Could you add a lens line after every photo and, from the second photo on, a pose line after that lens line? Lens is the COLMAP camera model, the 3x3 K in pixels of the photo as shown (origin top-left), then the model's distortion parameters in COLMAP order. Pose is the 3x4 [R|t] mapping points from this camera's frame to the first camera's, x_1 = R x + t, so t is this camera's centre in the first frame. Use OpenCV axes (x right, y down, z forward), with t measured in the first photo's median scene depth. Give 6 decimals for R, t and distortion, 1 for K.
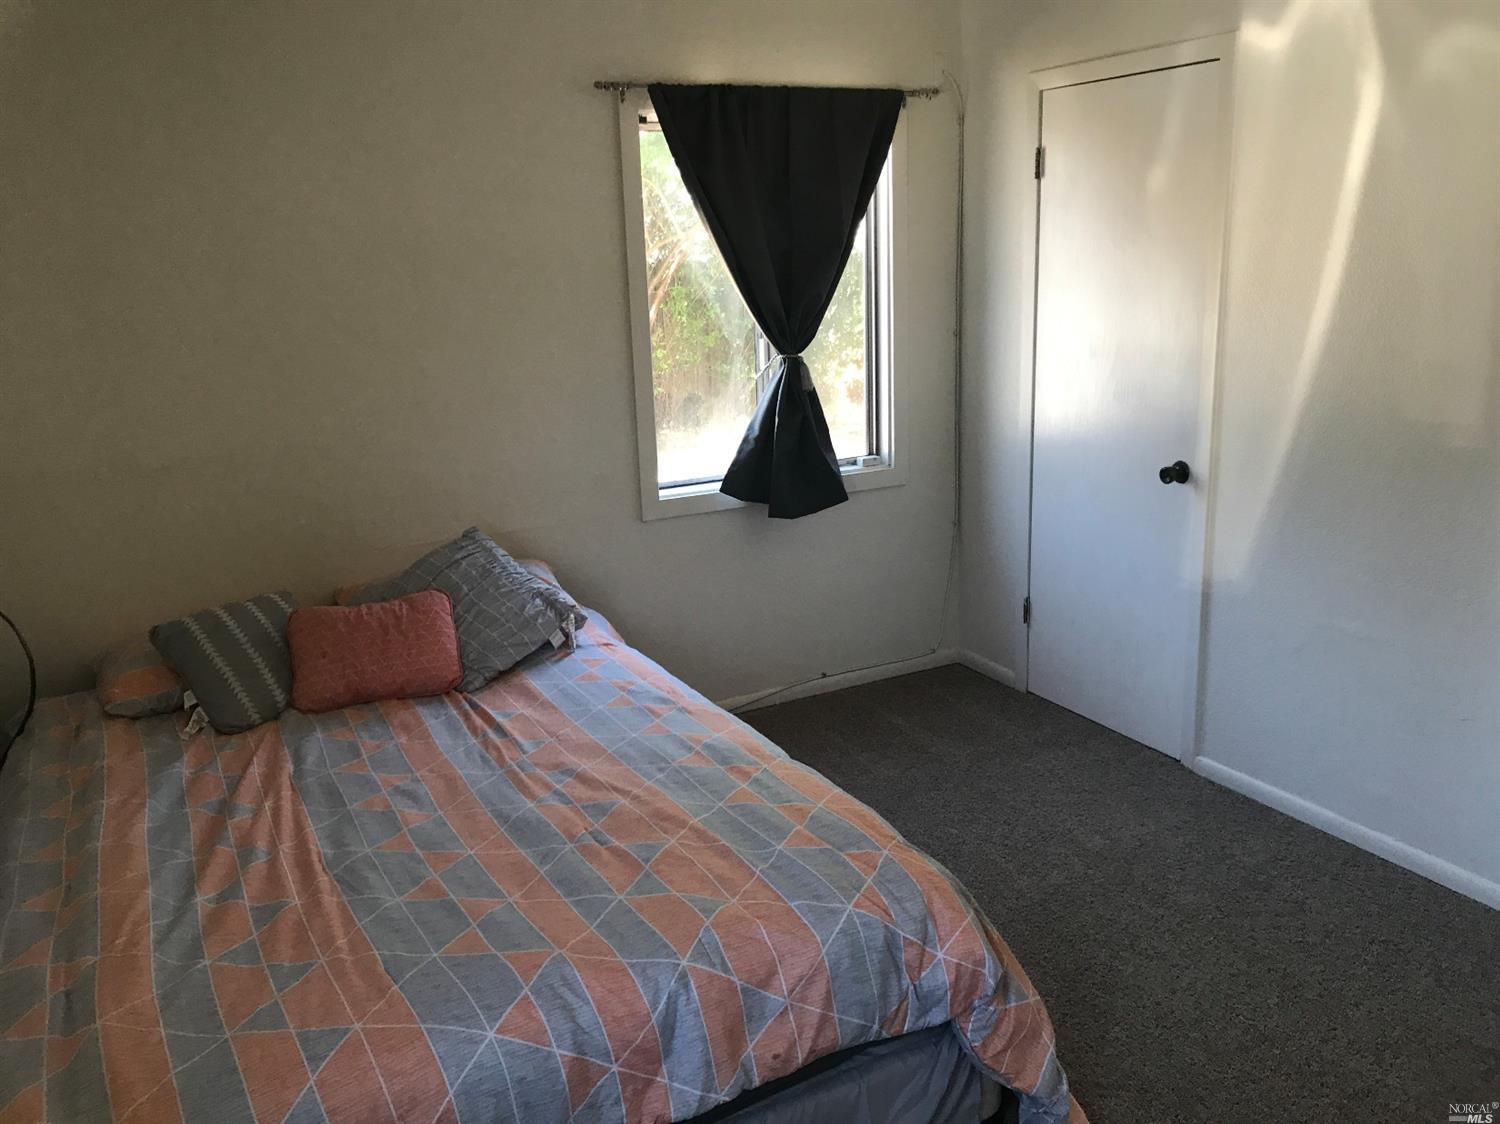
lens RADIAL K [[1218.1, 0, 750.0], [0, 1218.1, 562.0], [0, 0, 1]] dist [0.011496, 0.008371]
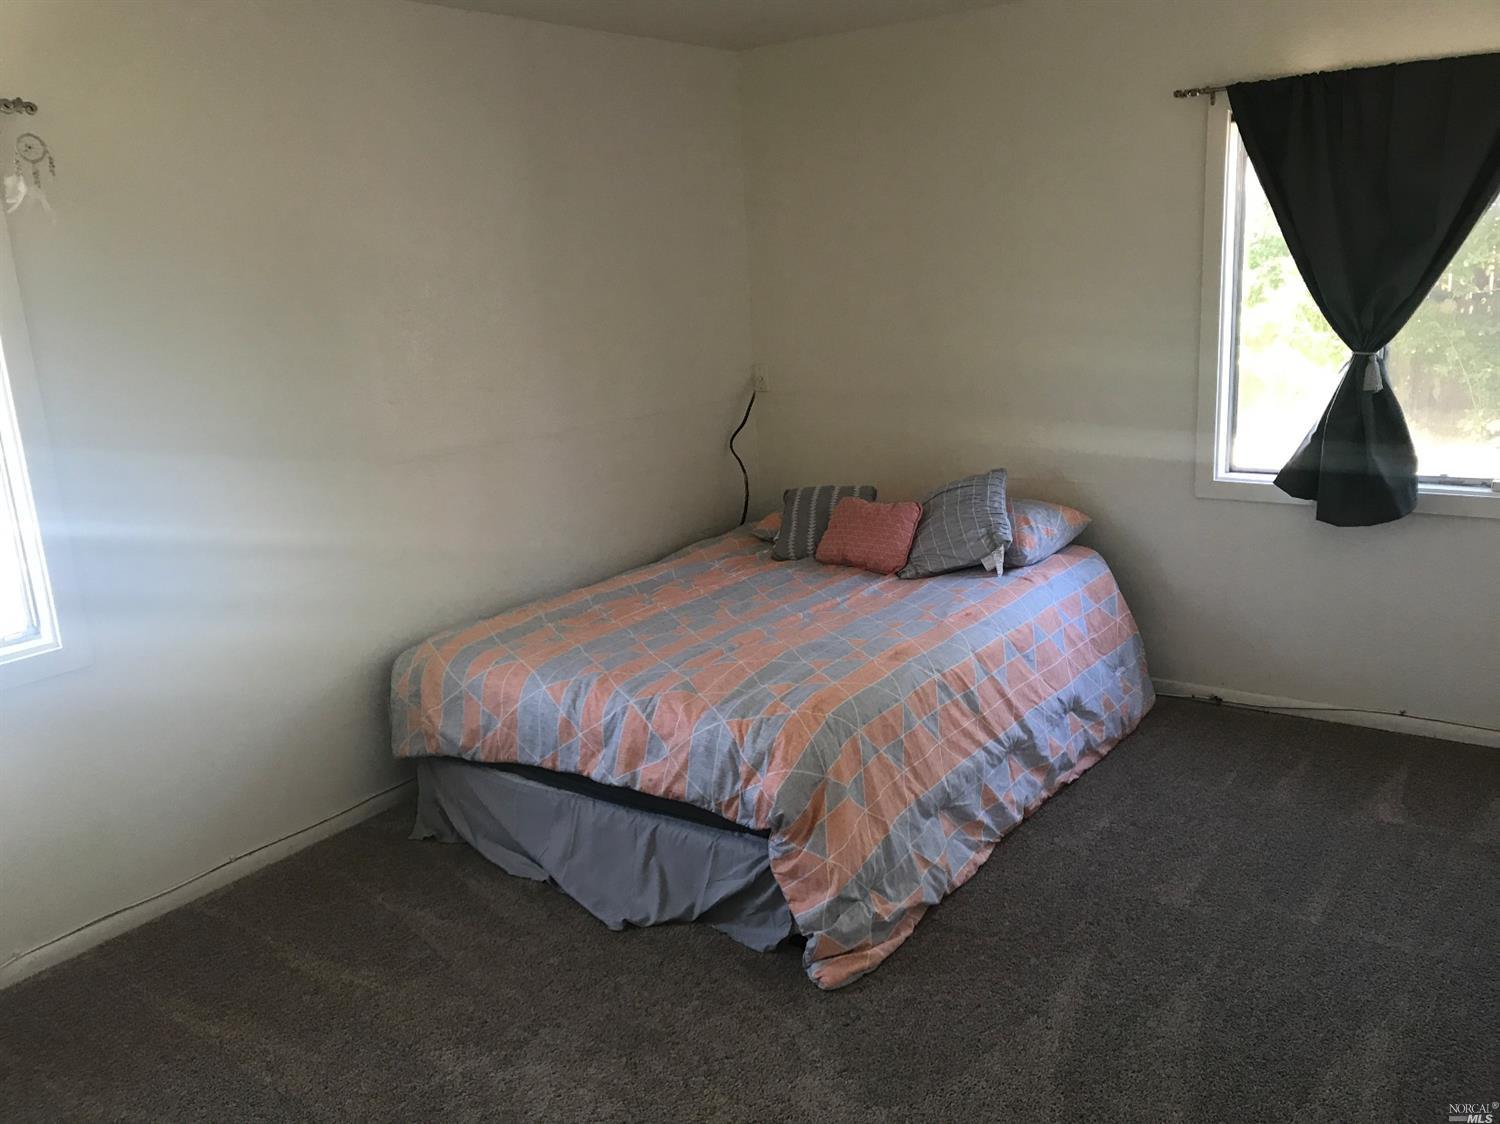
lens RADIAL K [[1218.1, 0, 750.0], [0, 1218.1, 562.0], [0, 0, 1]] dist [0.011496, 0.008371]
pose [[0.451509, 0.227268, -0.862838, 0.871618], [-0.194349, 0.968849, 0.153491, -0.087719], [0.870844, 0.098389, 0.481613, 0.201055]]
